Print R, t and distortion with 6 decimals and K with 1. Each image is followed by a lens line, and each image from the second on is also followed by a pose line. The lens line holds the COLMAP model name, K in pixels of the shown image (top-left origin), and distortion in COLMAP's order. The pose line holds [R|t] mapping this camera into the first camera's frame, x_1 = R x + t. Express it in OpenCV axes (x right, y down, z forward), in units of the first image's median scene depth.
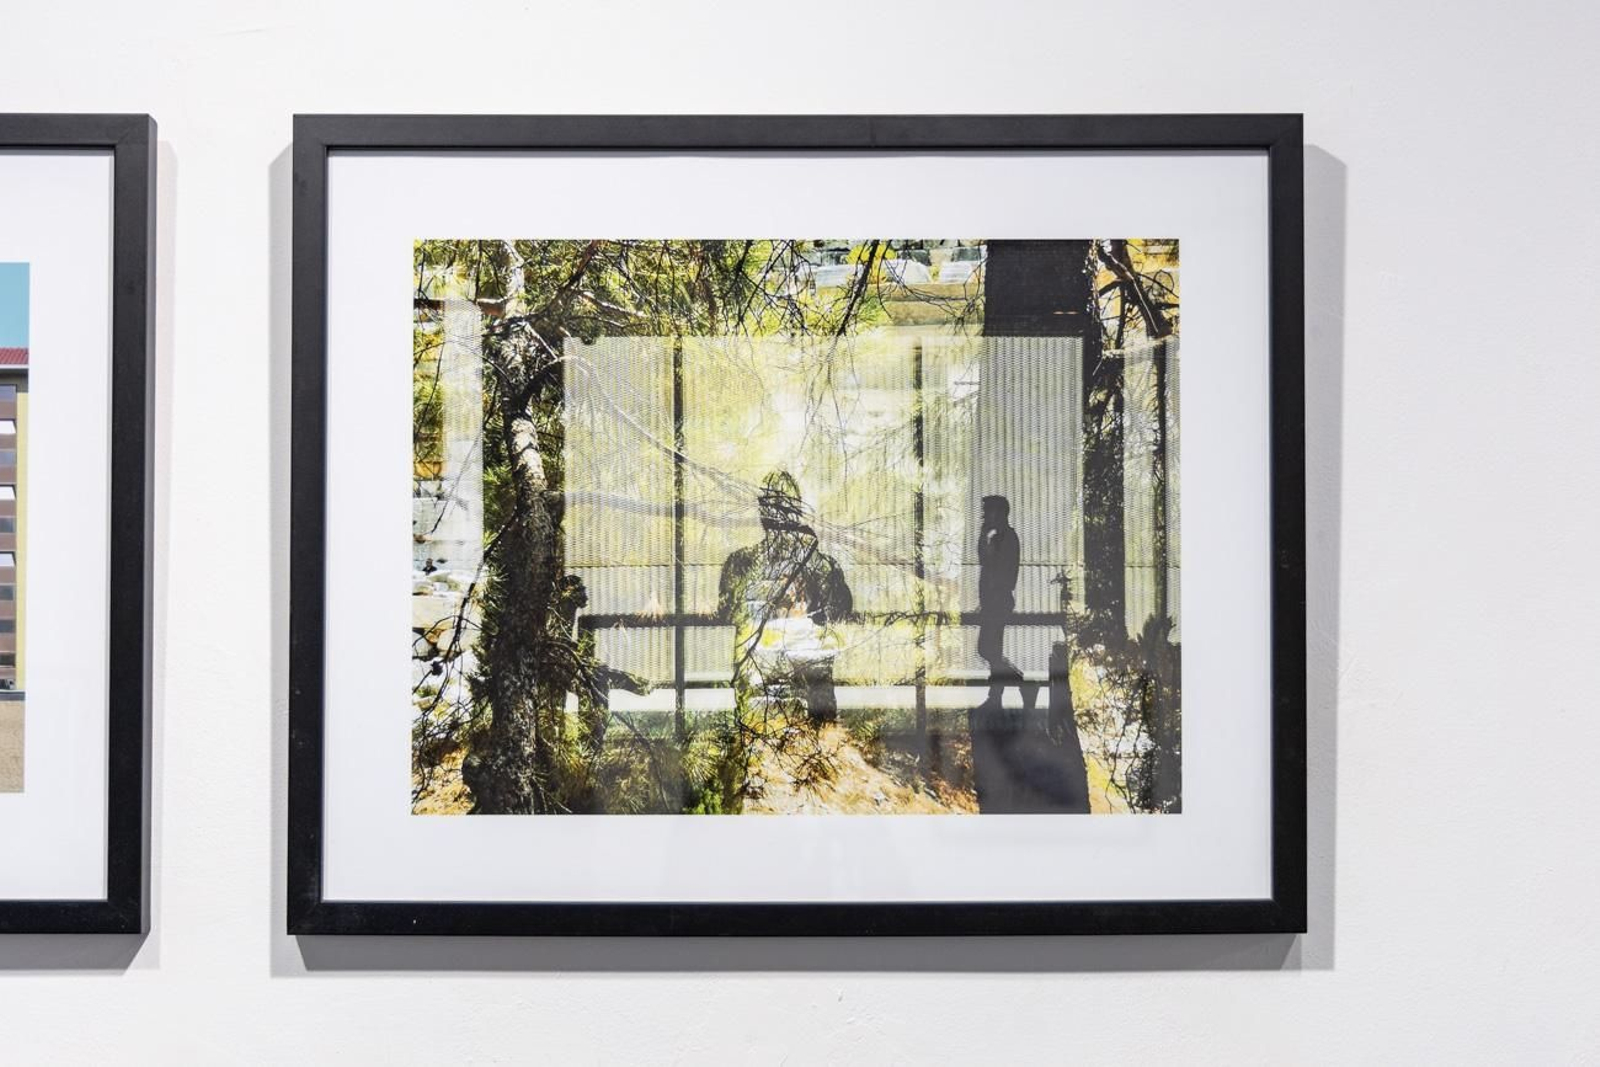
lens RADIAL K [[1885.1, 0, 804.6], [0, 1885.1, 538.1], [0, 0, 1]] dist [-0.000200, 0.000000]
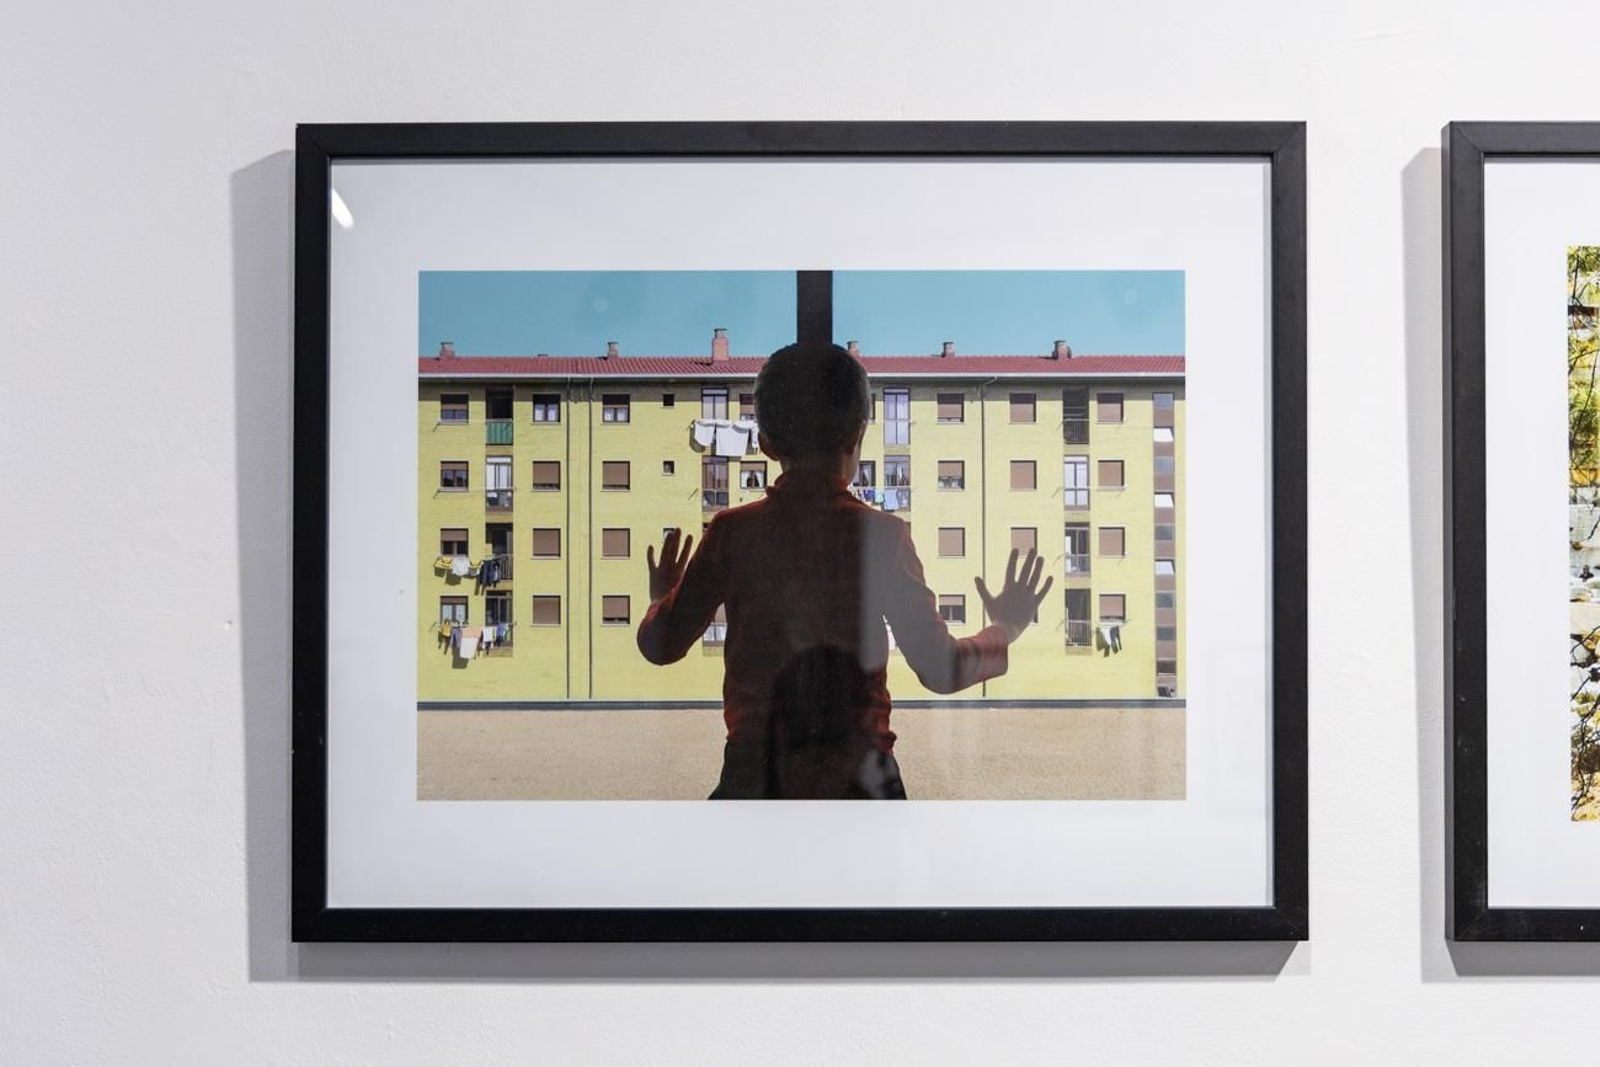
lens RADIAL K [[1885.1, 0, 806.9], [0, 1885.1, 562.4], [0, 0, 1]] dist [-0.000200, 0.000000]
pose [[0.999992, -0.003222, -0.002360, -0.609651], [0.003243, 0.999955, 0.008922, -0.000812], [0.002331, -0.008930, 0.999957, -0.001594]]
